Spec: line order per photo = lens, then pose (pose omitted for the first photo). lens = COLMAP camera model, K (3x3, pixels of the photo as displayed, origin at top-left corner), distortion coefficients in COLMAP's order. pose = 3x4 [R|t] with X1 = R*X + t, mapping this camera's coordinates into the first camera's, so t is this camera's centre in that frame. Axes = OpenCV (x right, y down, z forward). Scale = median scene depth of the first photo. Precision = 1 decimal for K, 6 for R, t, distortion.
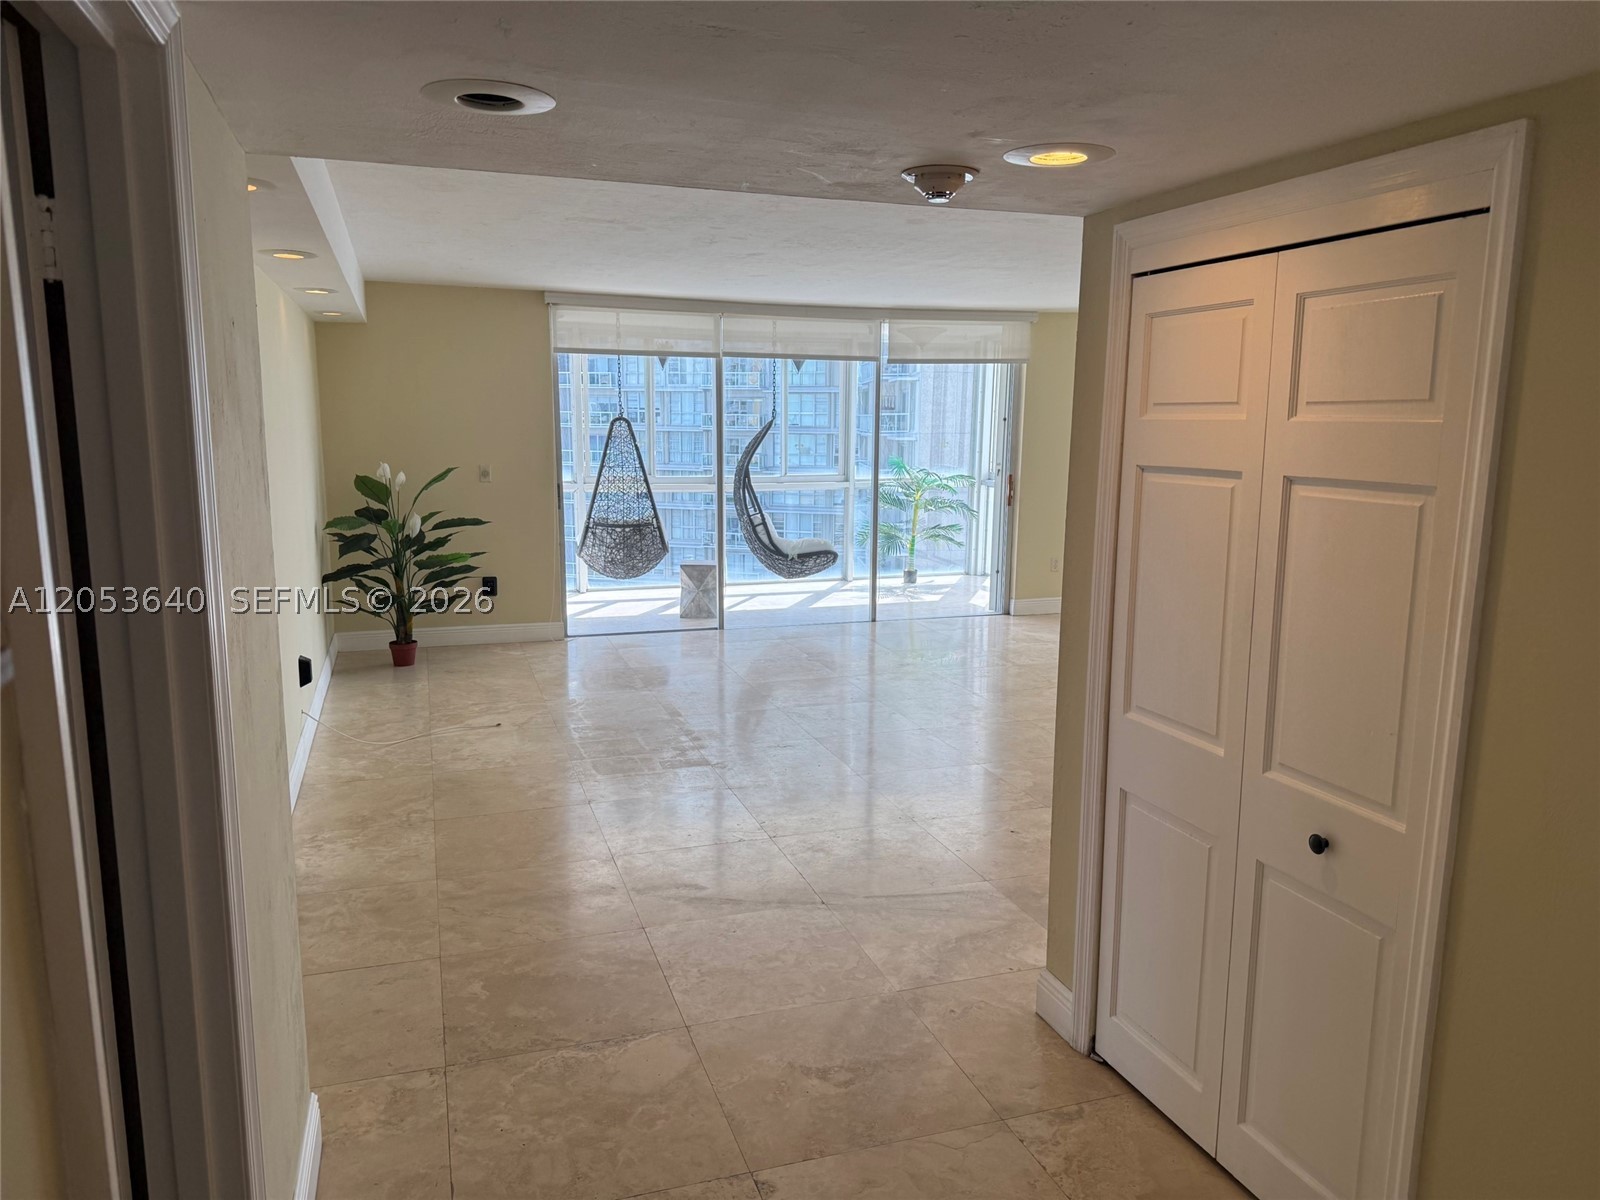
lens RADIAL K [[1123.8, 0, 800.0], [0, 1123.8, 600.0], [0, 0, 1]] dist [0.058983, -0.092540]
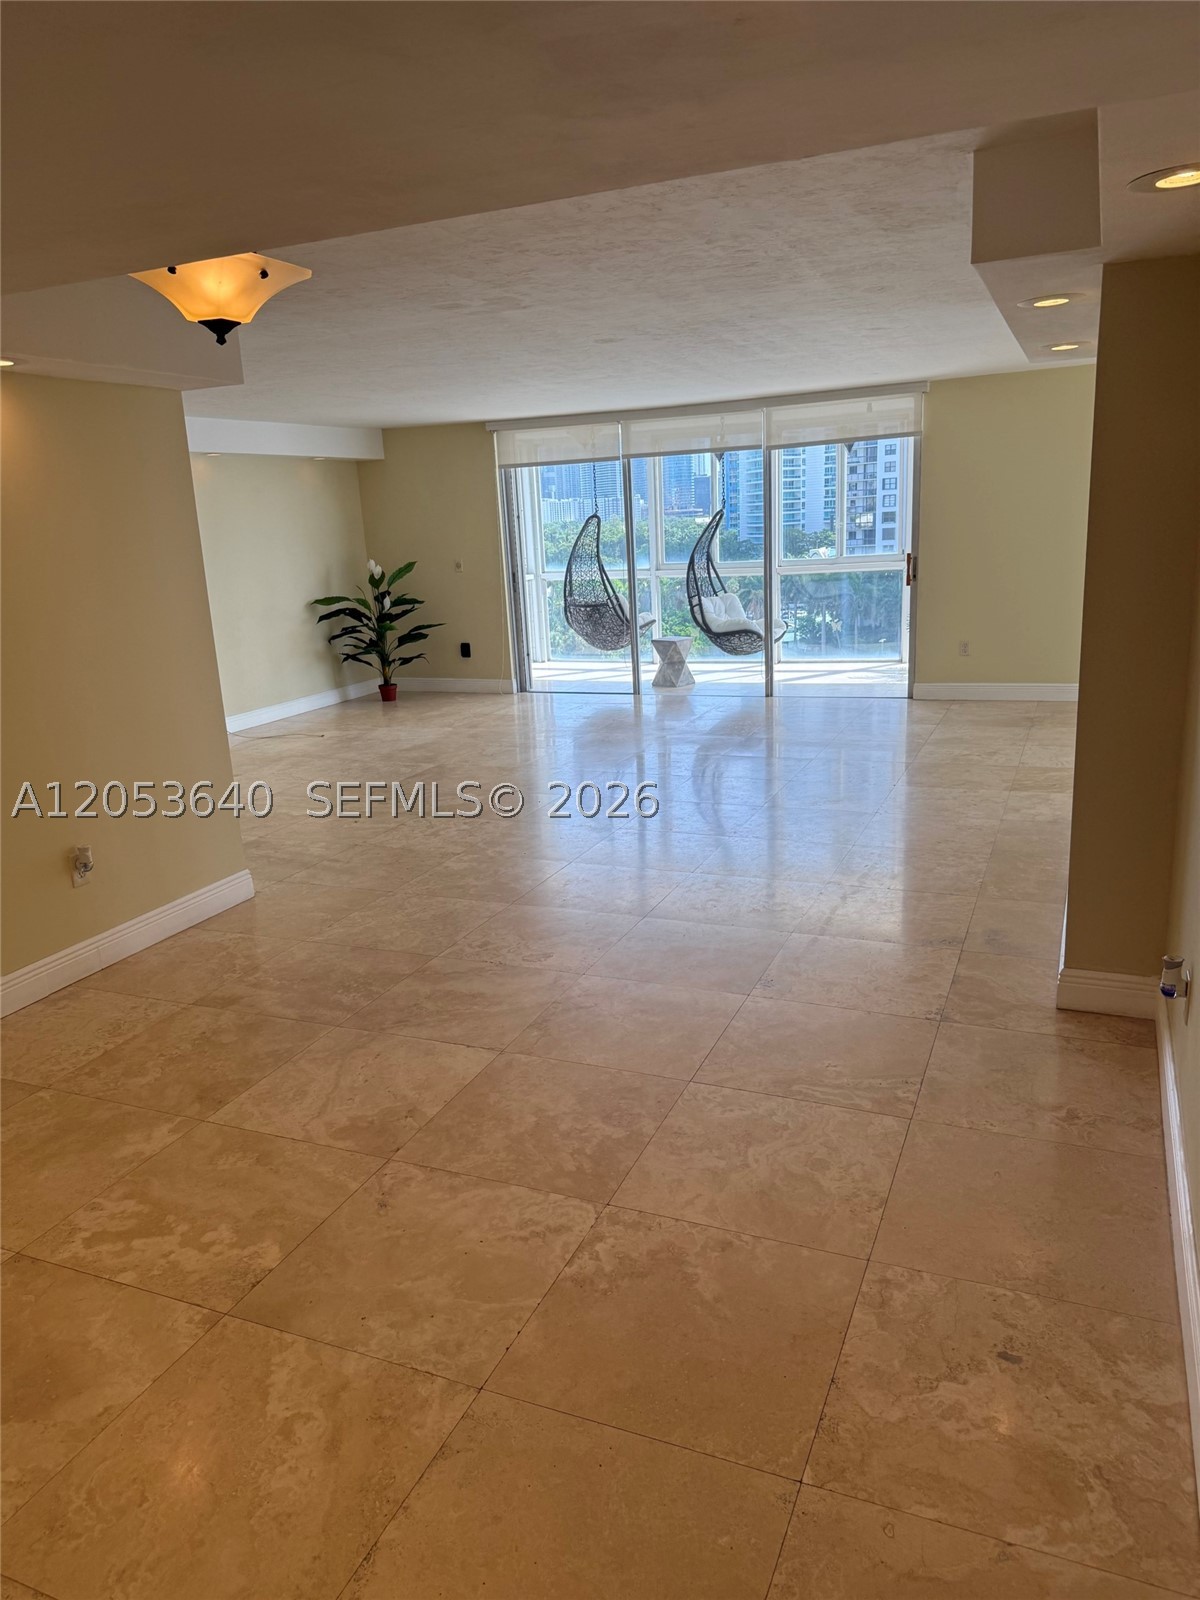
lens RADIAL K [[1123.8, 0, 591.2], [0, 1123.8, 804.2], [0, 0, 1]] dist [0.058983, -0.092540]
pose [[0.733852, 0.118725, -0.668854, 0.667963], [-0.051164, 0.991472, 0.119855, 0.000870], [0.677380, -0.053735, 0.733668, 0.089980]]
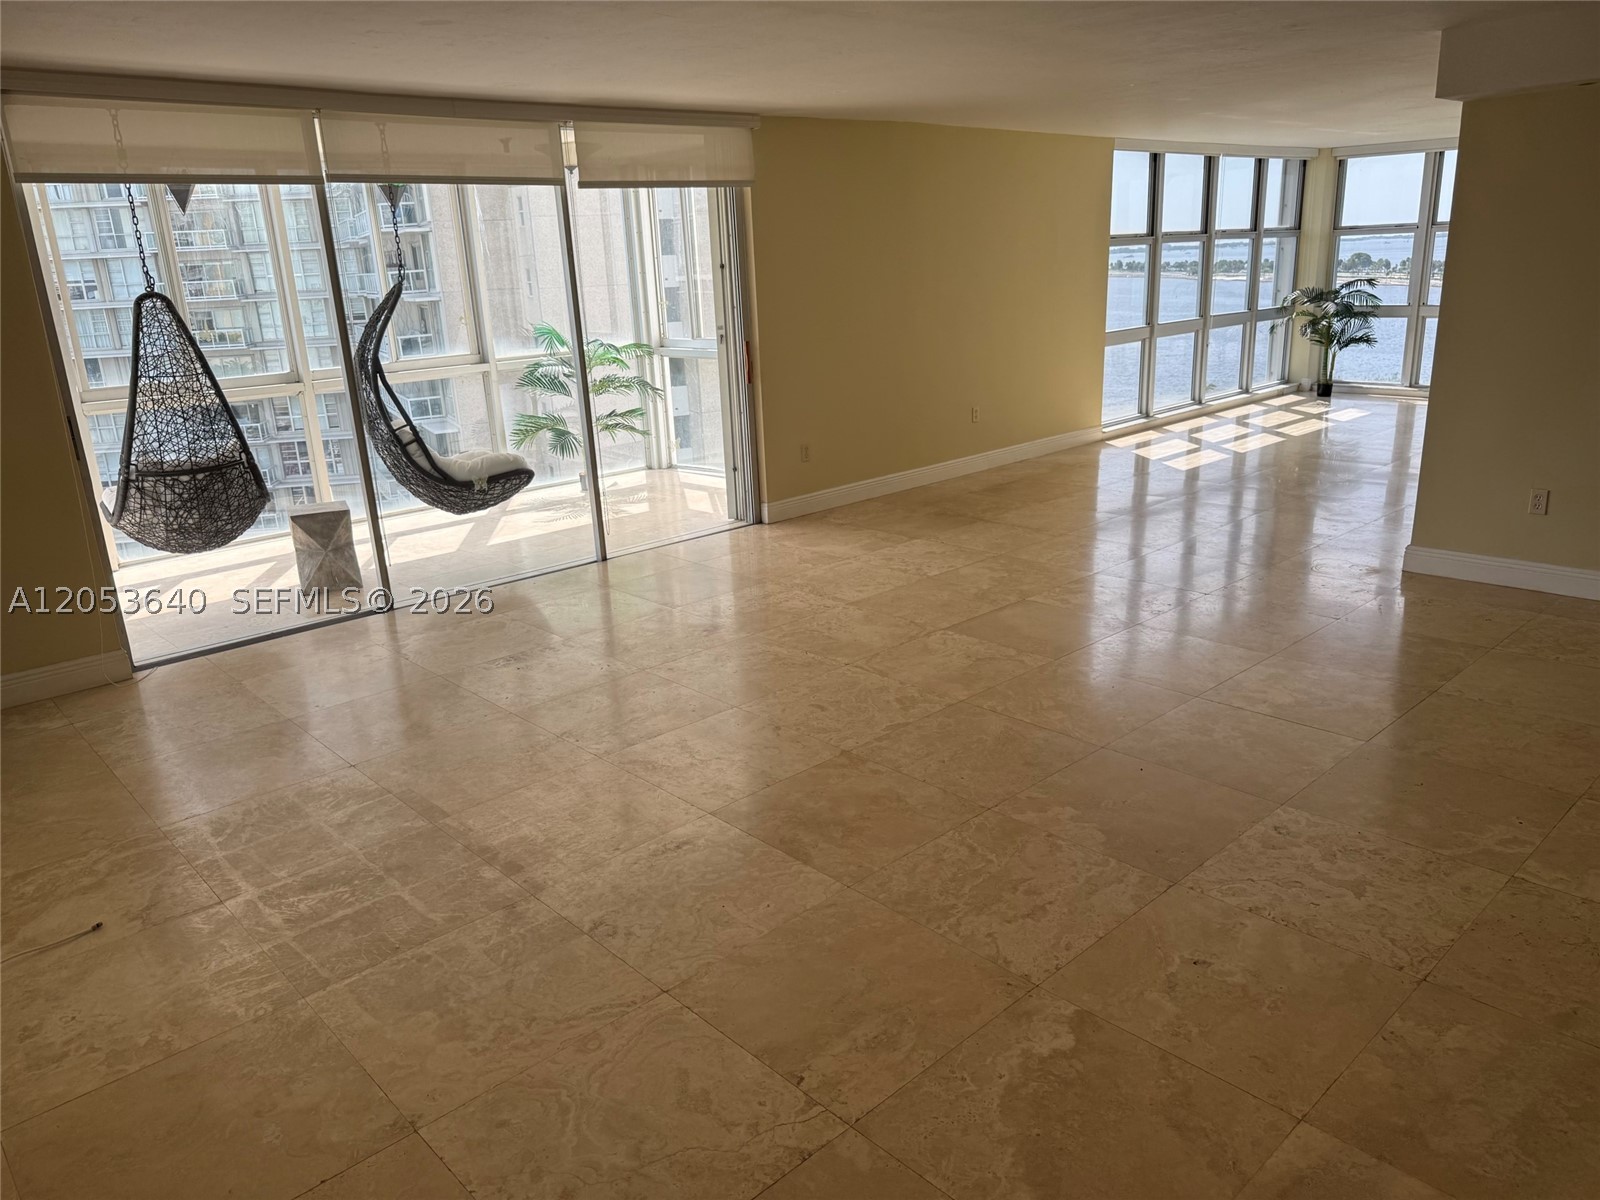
lens RADIAL K [[1123.8, 0, 800.0], [0, 1123.8, 600.0], [0, 0, 1]] dist [0.058983, -0.092540]
pose [[0.909469, -0.164982, 0.381637, -0.098799], [0.116515, 0.982255, 0.146965, -0.047022], [-0.399112, -0.089194, 0.912554, 0.281351]]
